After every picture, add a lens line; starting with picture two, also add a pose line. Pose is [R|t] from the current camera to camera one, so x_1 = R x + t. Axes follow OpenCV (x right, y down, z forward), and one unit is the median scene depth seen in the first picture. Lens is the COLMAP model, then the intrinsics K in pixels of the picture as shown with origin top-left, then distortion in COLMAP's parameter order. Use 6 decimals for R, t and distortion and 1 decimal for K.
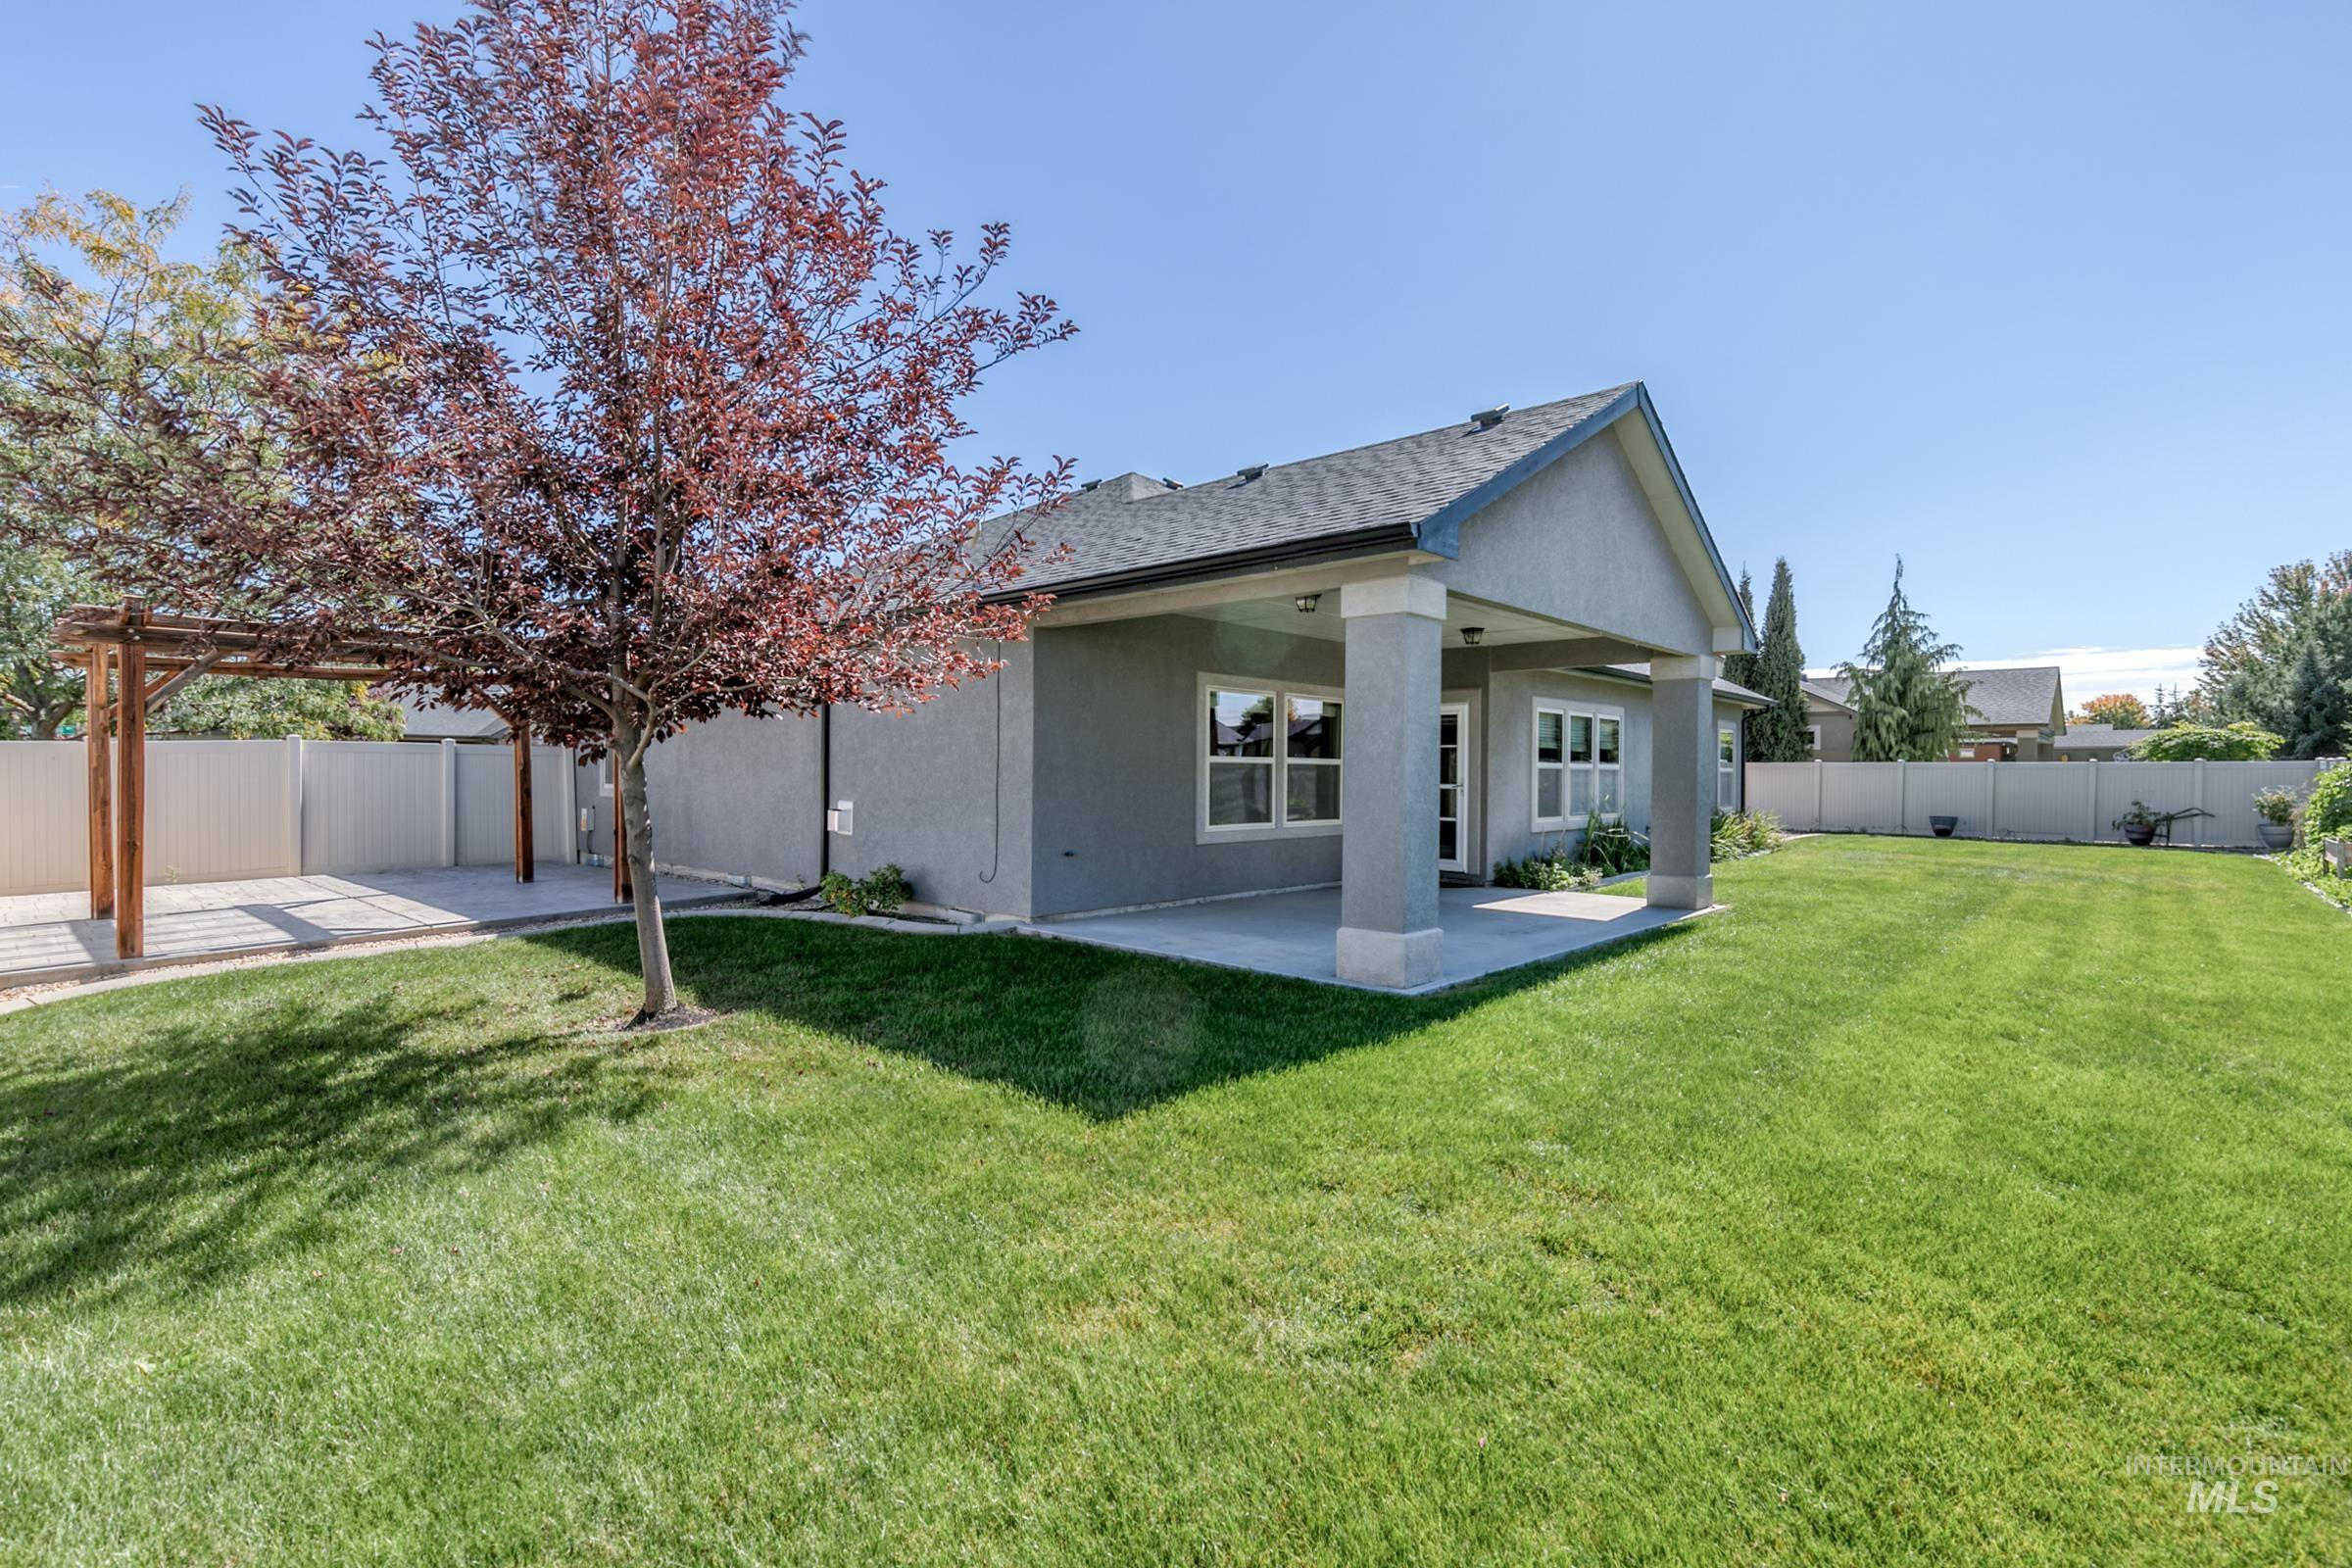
lens RADIAL K [[1068.7, 0, 1185.5], [0, 1068.7, 779.2], [0, 0, 1]] dist [0.007984, -0.001964]
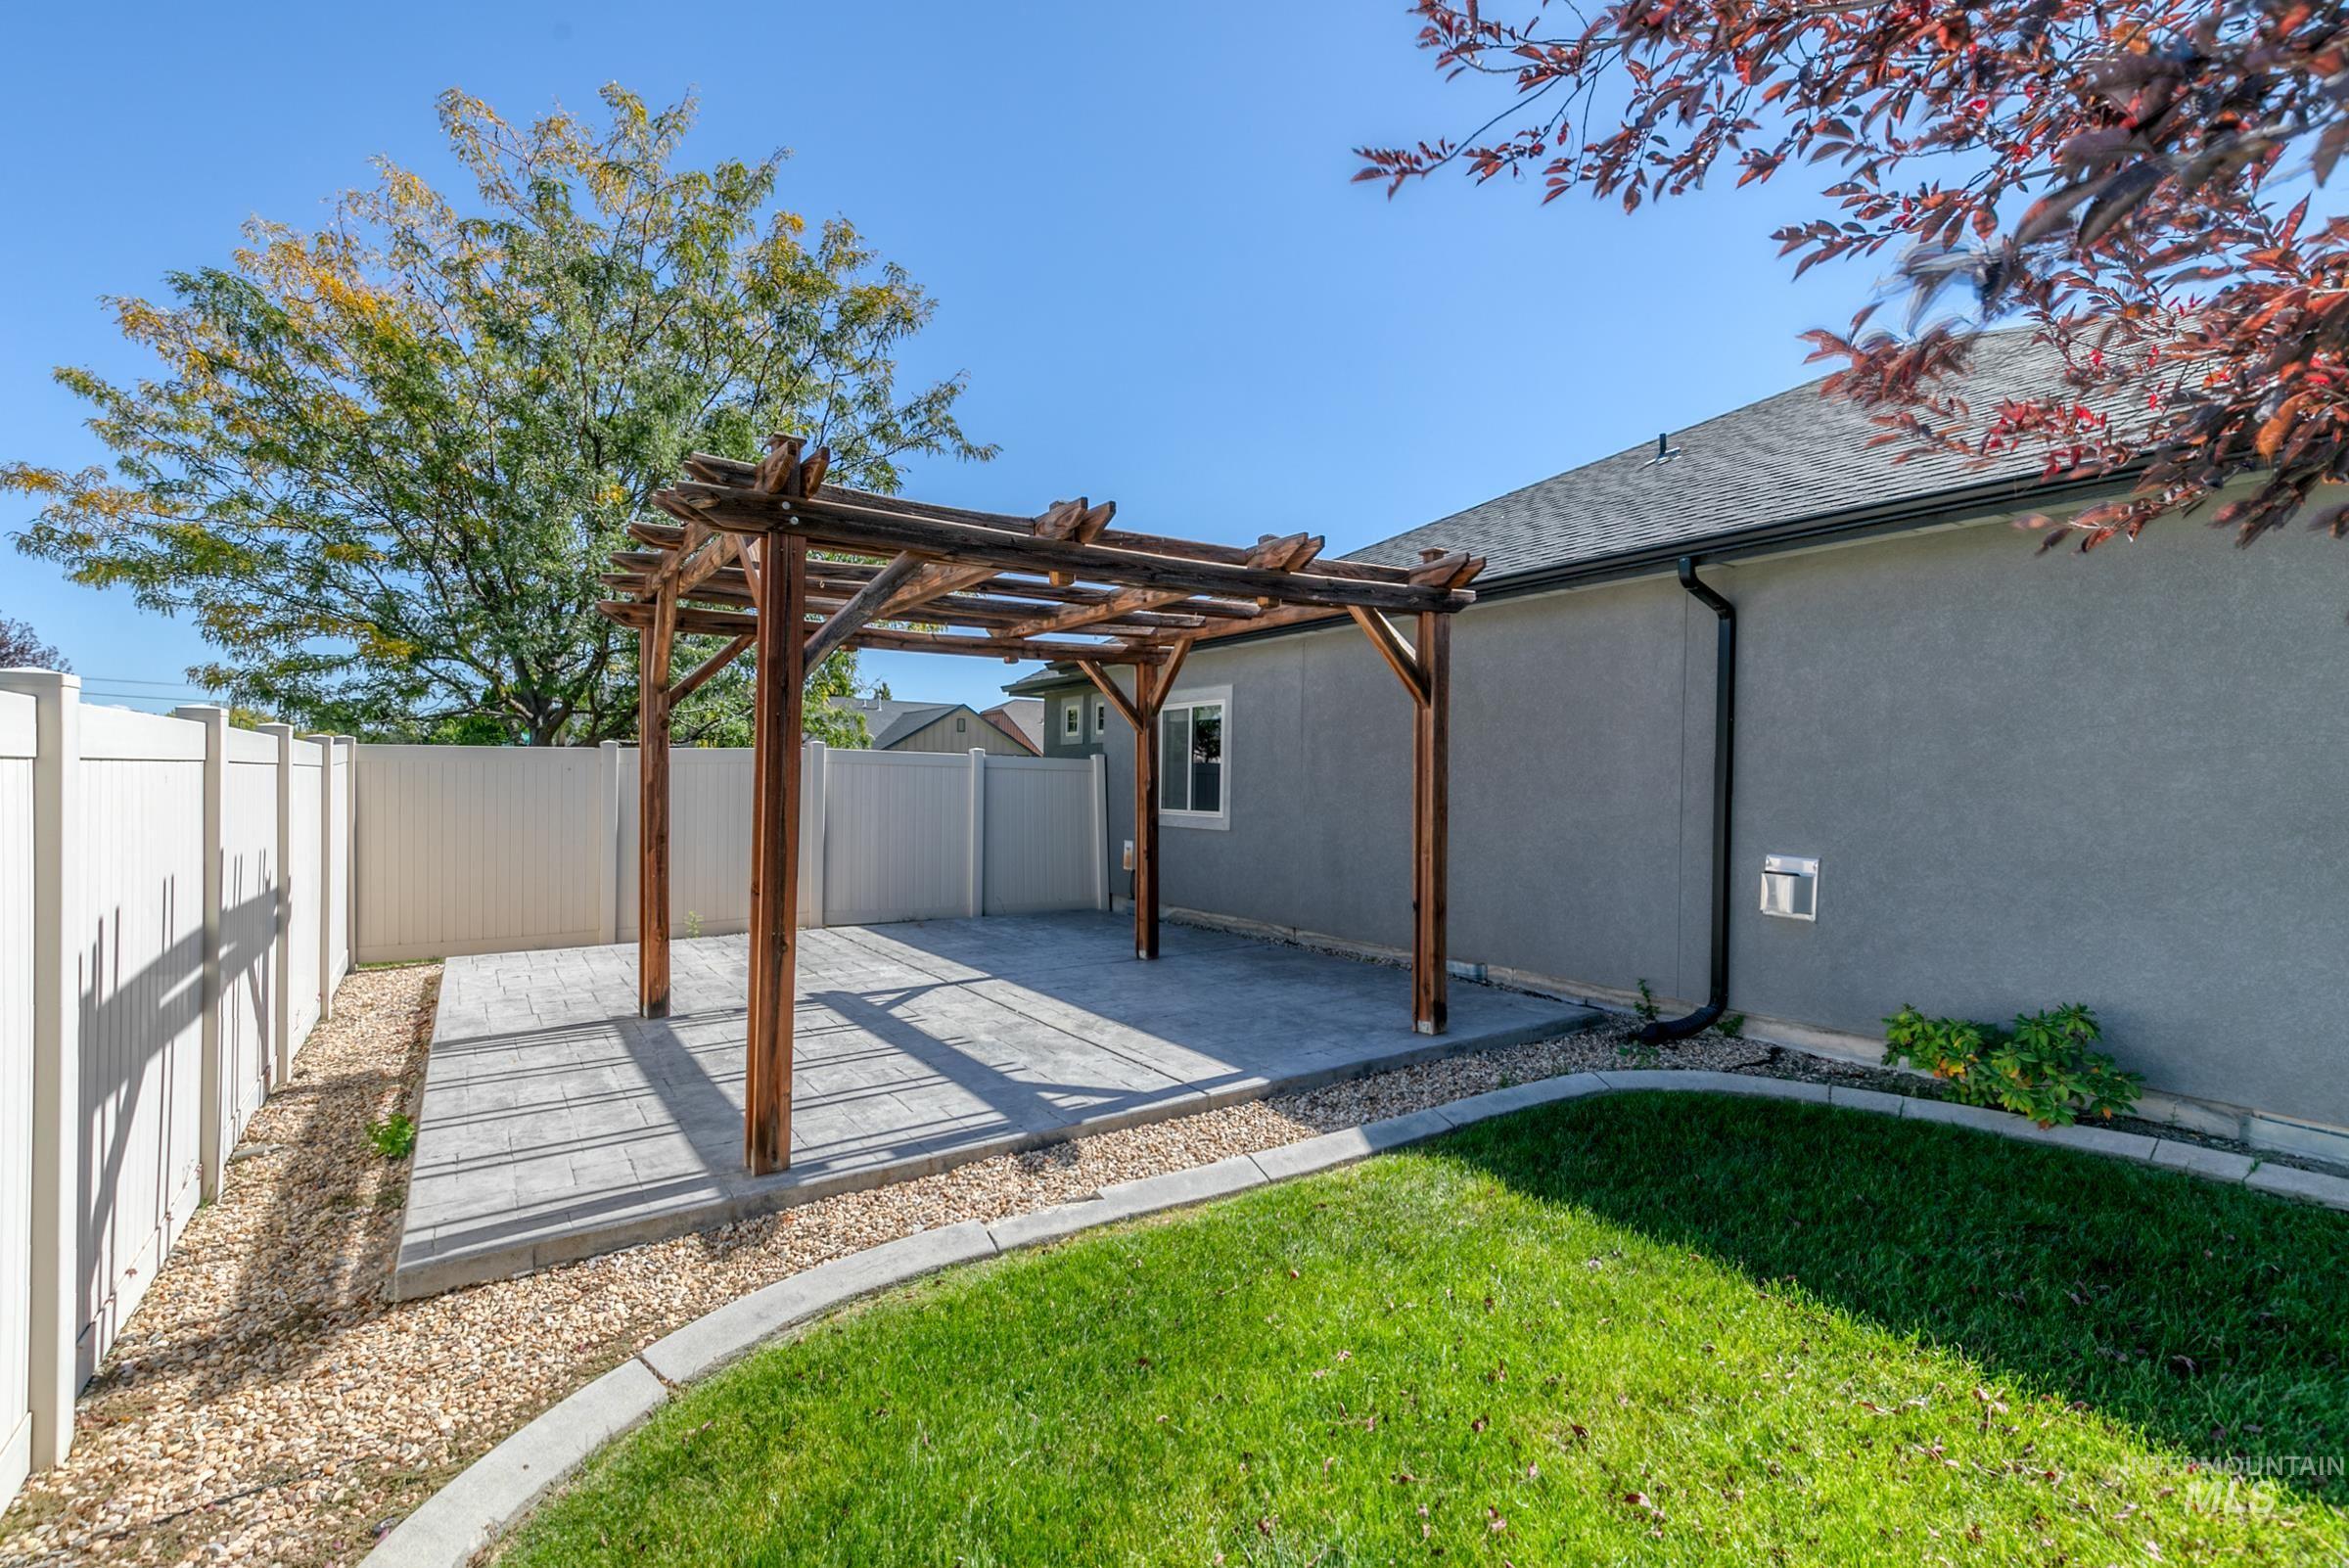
lens RADIAL K [[1067.3, 0, 1171.0], [0, 1067.3, 792.1], [0, 0, 1]] dist [0.007984, -0.001964]
pose [[0.965316, 0.012378, -0.260790, -0.468782], [-0.012664, 0.999920, 0.000583, -0.008261], [0.260777, 0.002740, 0.965395, 0.397077]]
